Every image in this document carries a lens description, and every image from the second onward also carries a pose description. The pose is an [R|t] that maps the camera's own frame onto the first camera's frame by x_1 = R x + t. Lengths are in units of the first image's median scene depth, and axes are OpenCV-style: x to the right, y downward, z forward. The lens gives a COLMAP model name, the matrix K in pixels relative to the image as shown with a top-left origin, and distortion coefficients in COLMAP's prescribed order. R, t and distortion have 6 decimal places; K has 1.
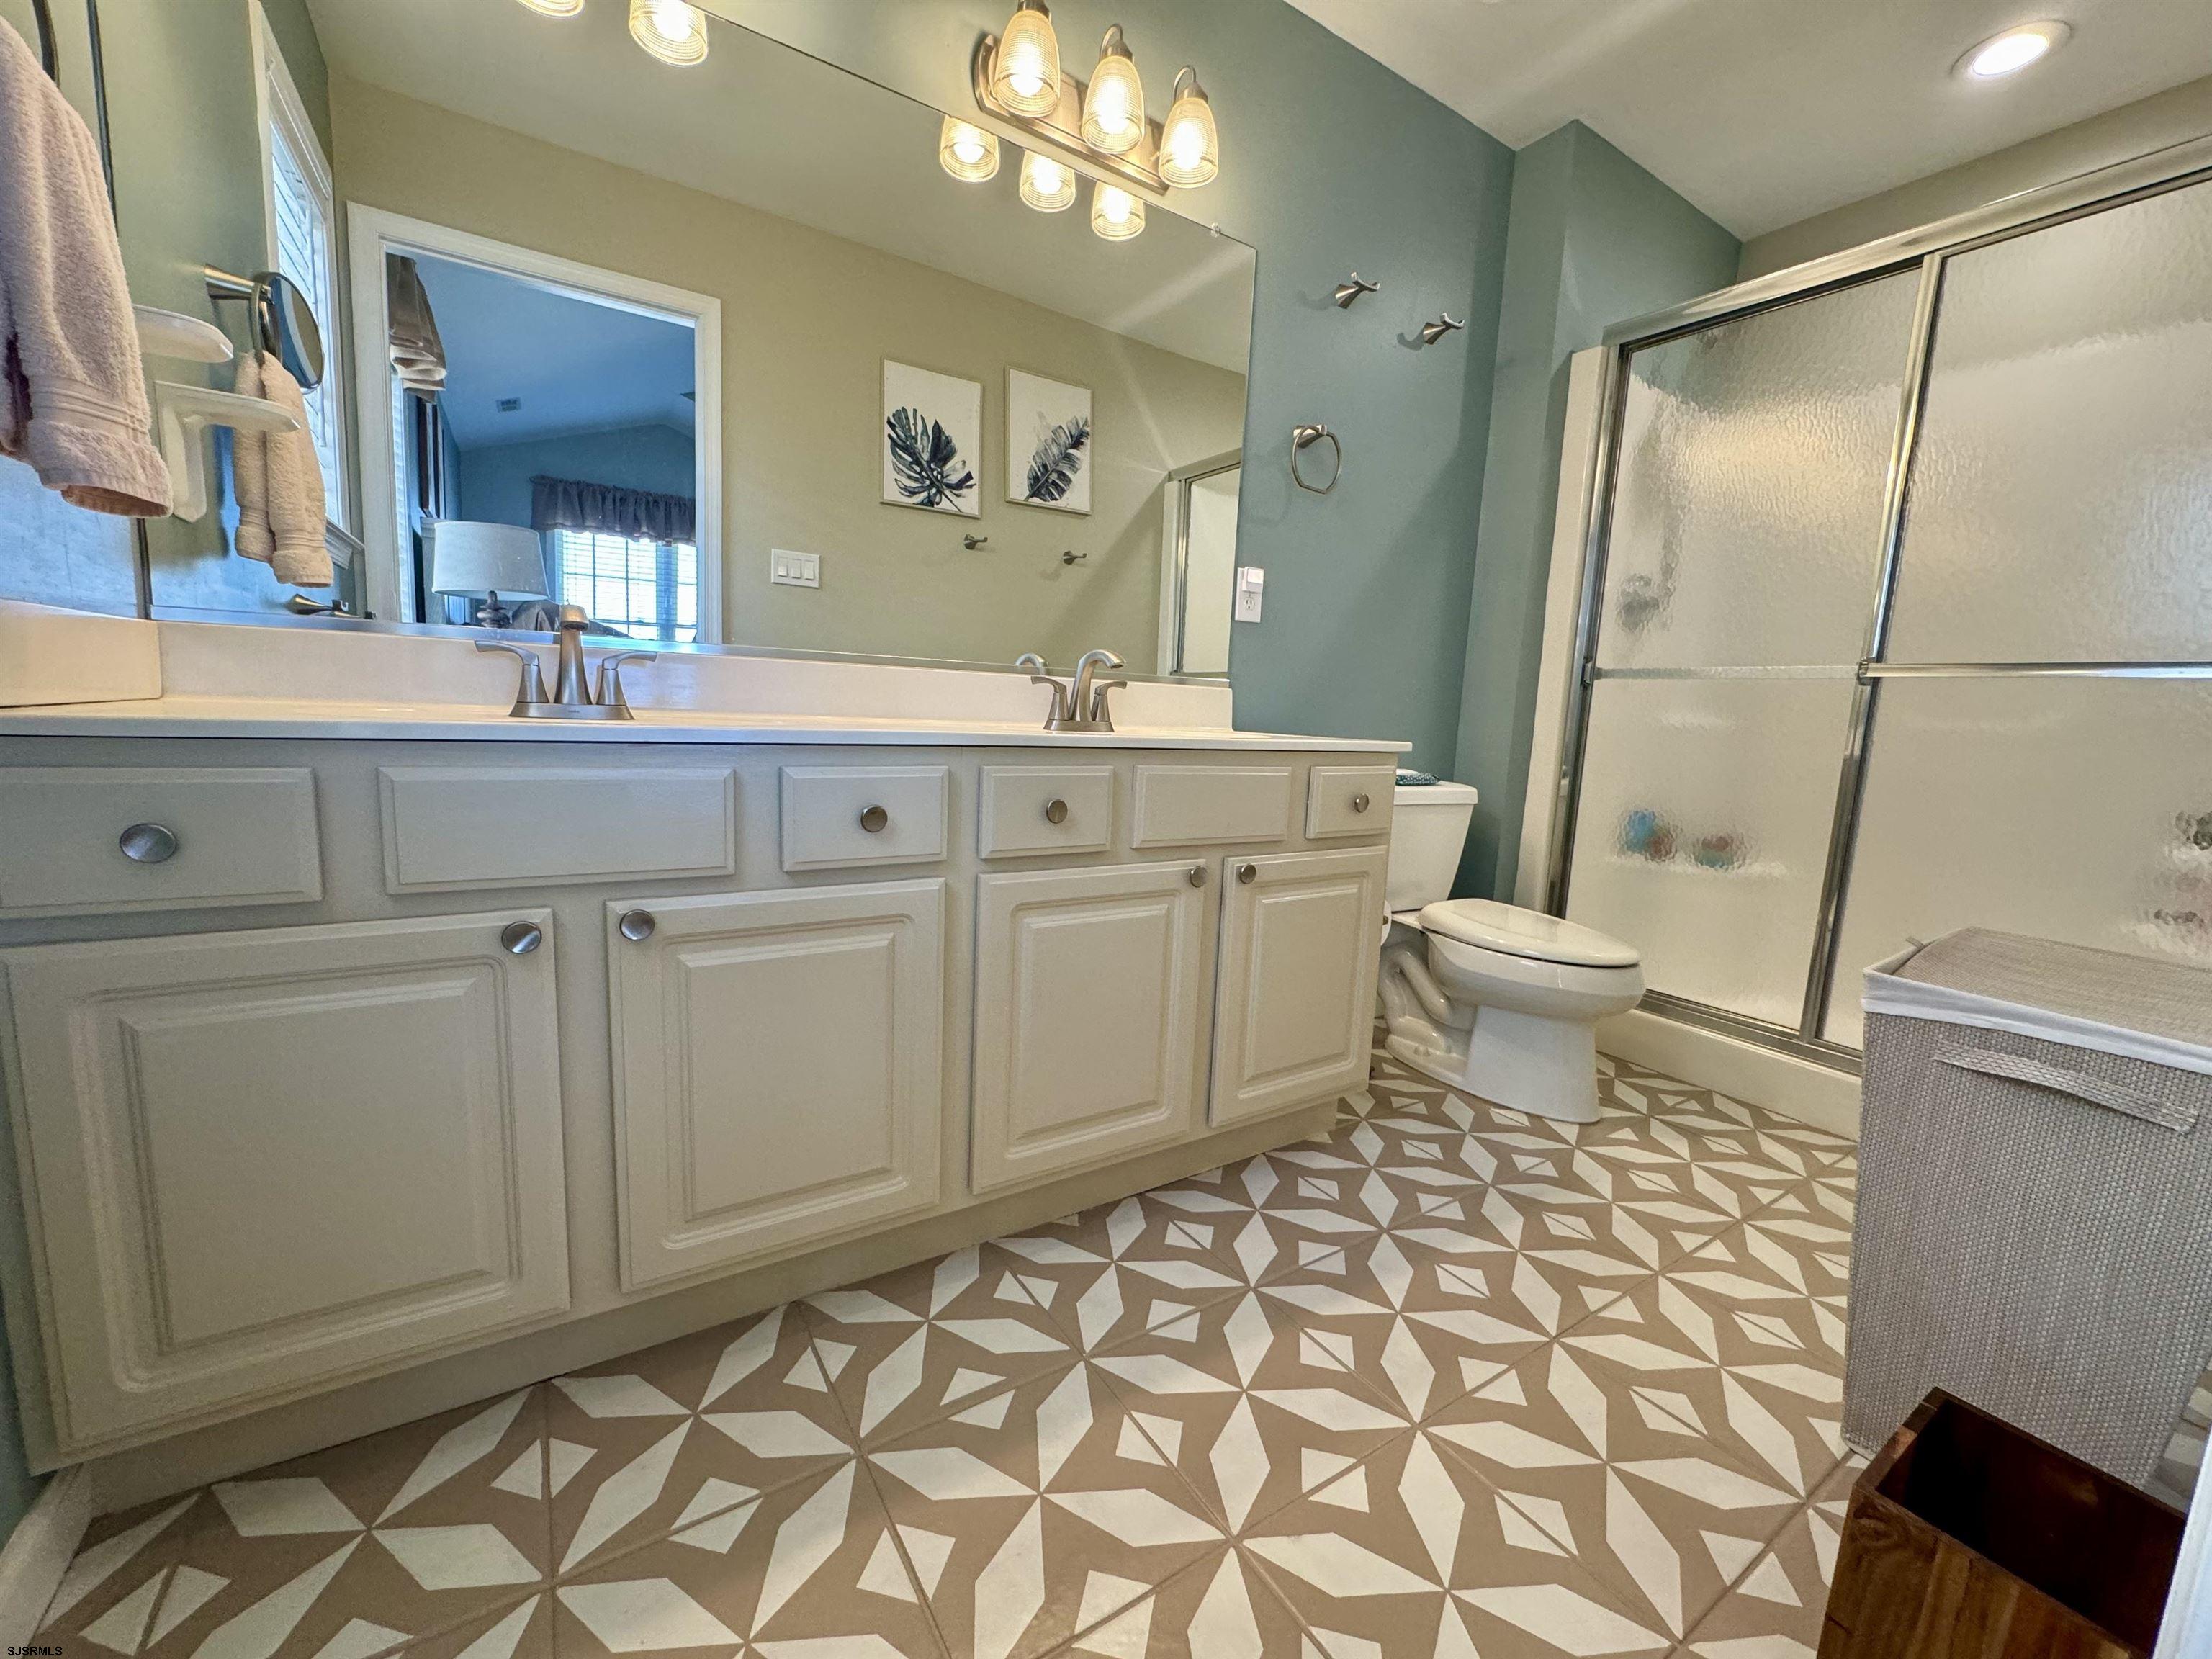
lens RADIAL K [[877.3, 0, 1105.5], [0, 877.3, 825.2], [0, 0, 1]] dist [0.001078, -0.000062]
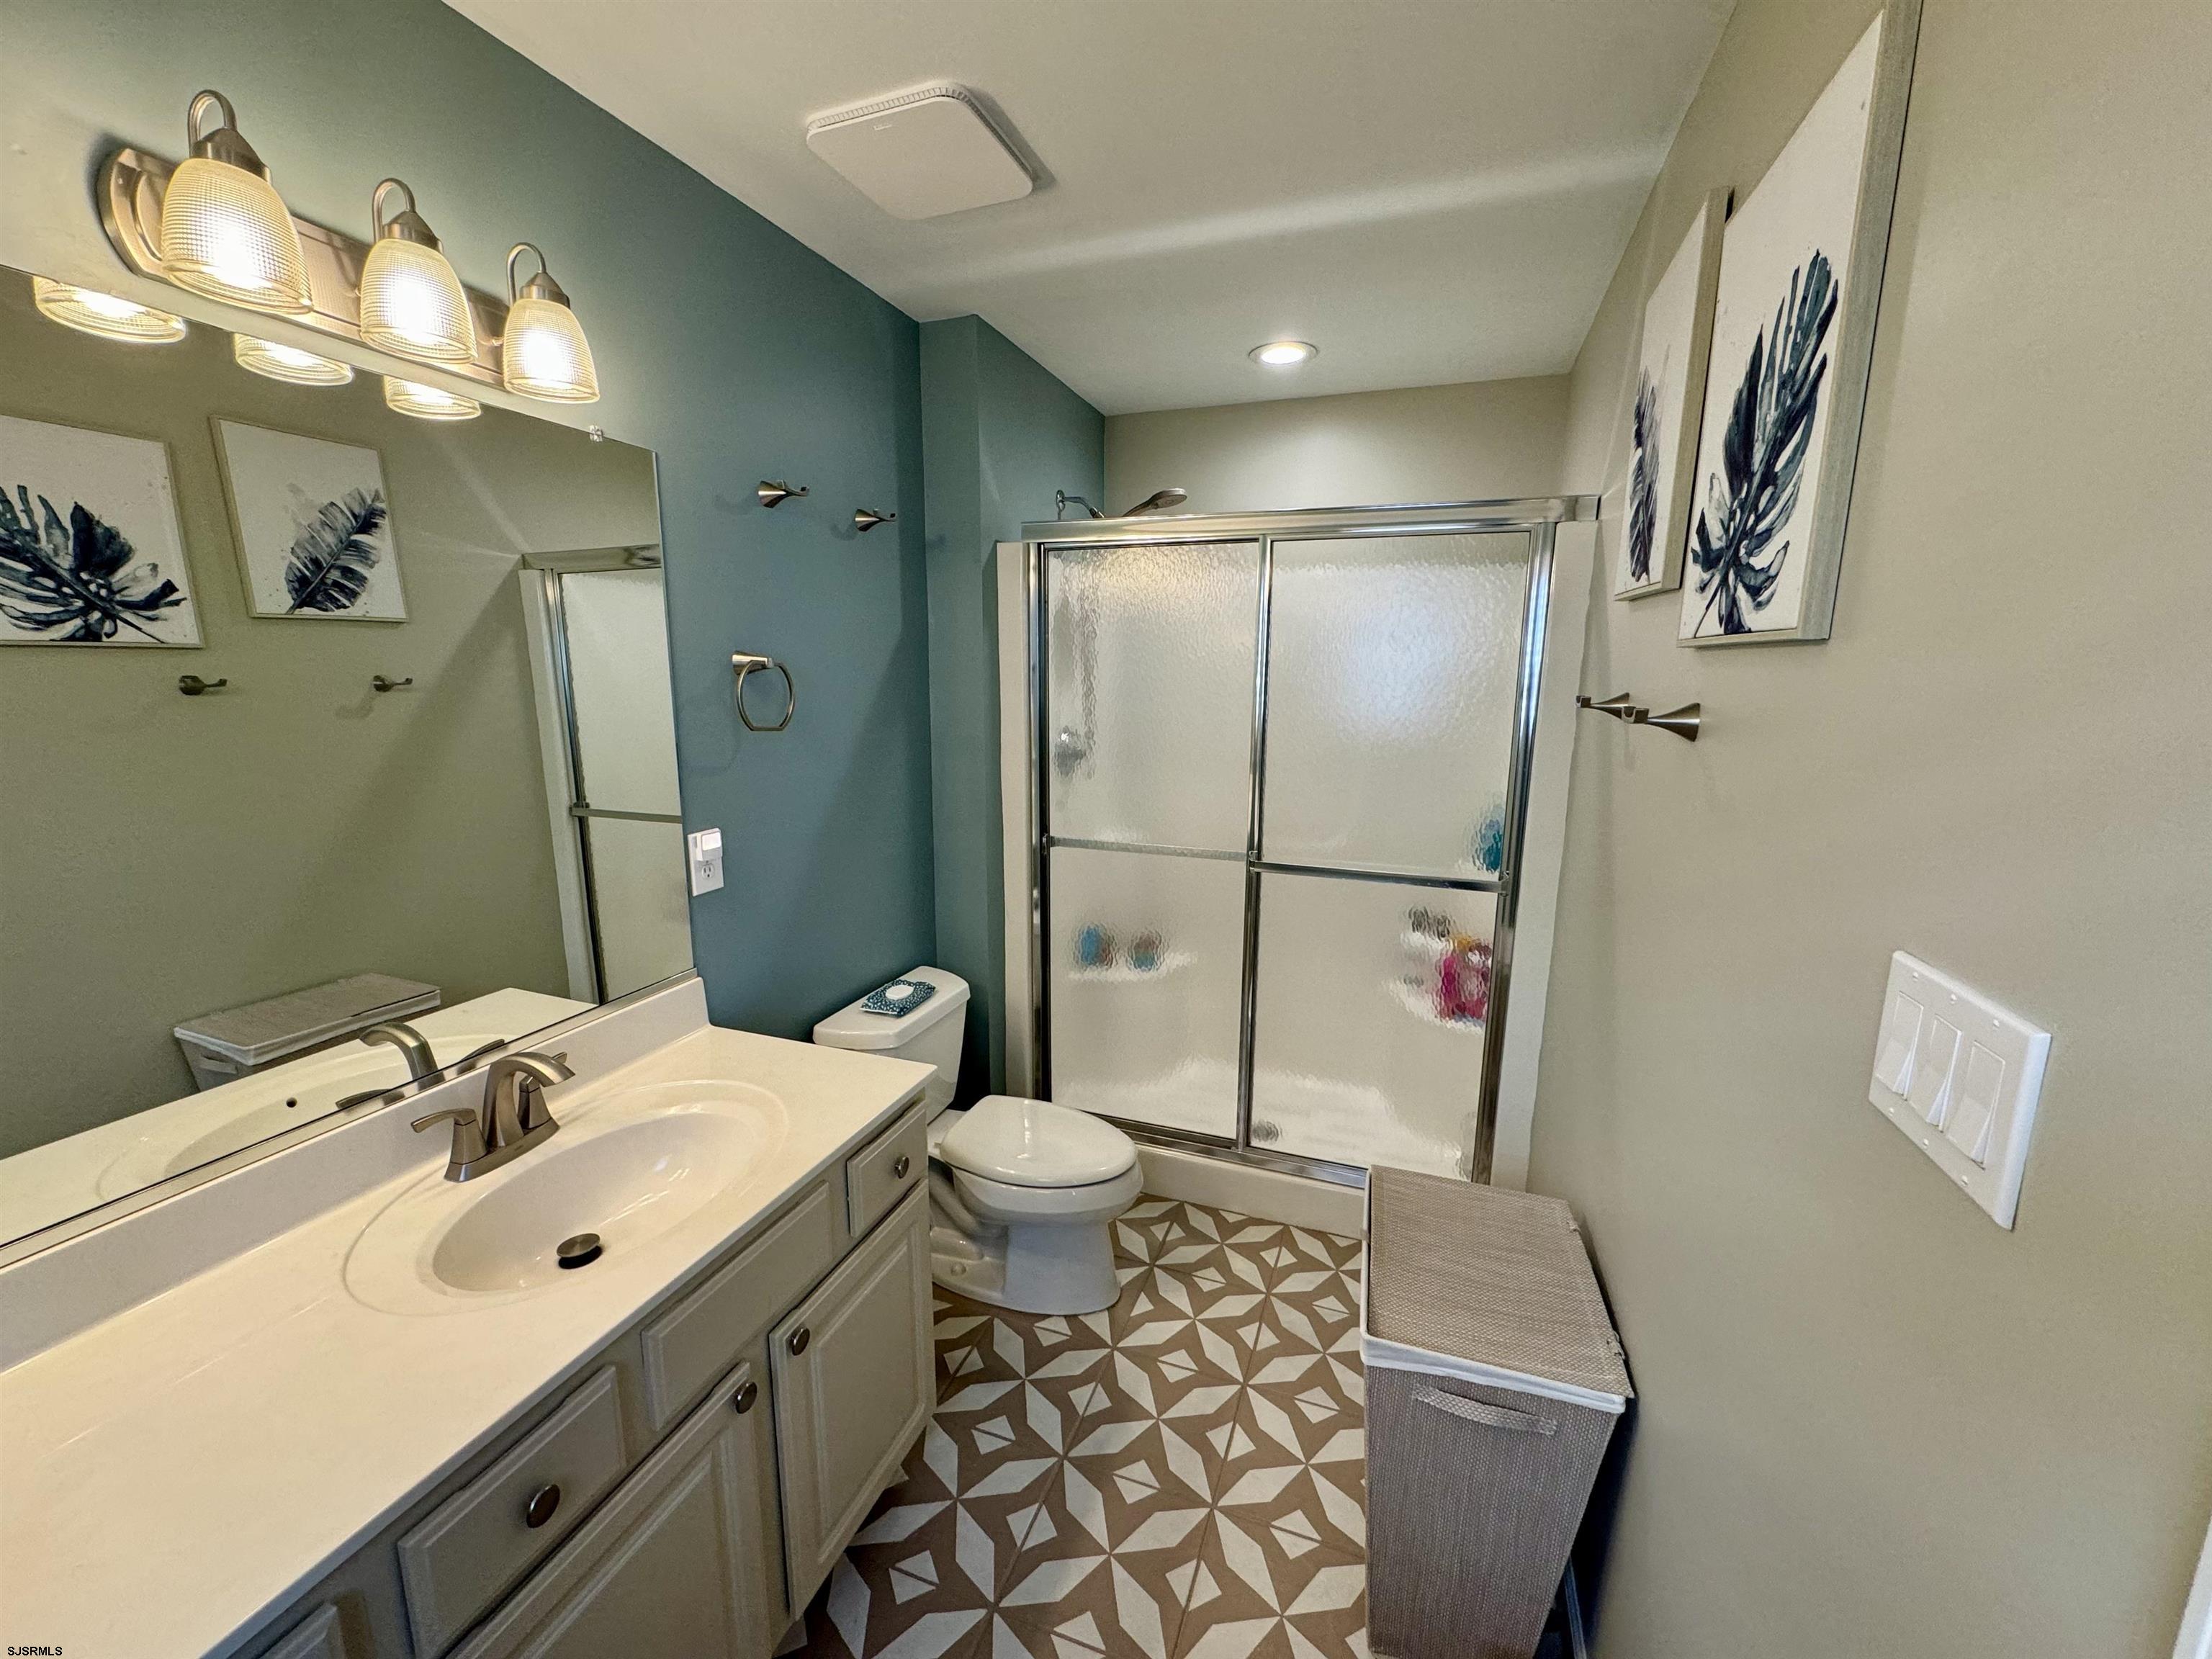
lens RADIAL K [[889.8, 0, 1094.0], [0, 889.8, 832.7], [0, 0, 1]] dist [-0.004087, -0.000345]
pose [[0.802839, -0.153463, 0.576107, -0.016715], [0.111800, 0.987914, 0.107361, -0.293784], [-0.585620, -0.021785, 0.810293, 0.099166]]
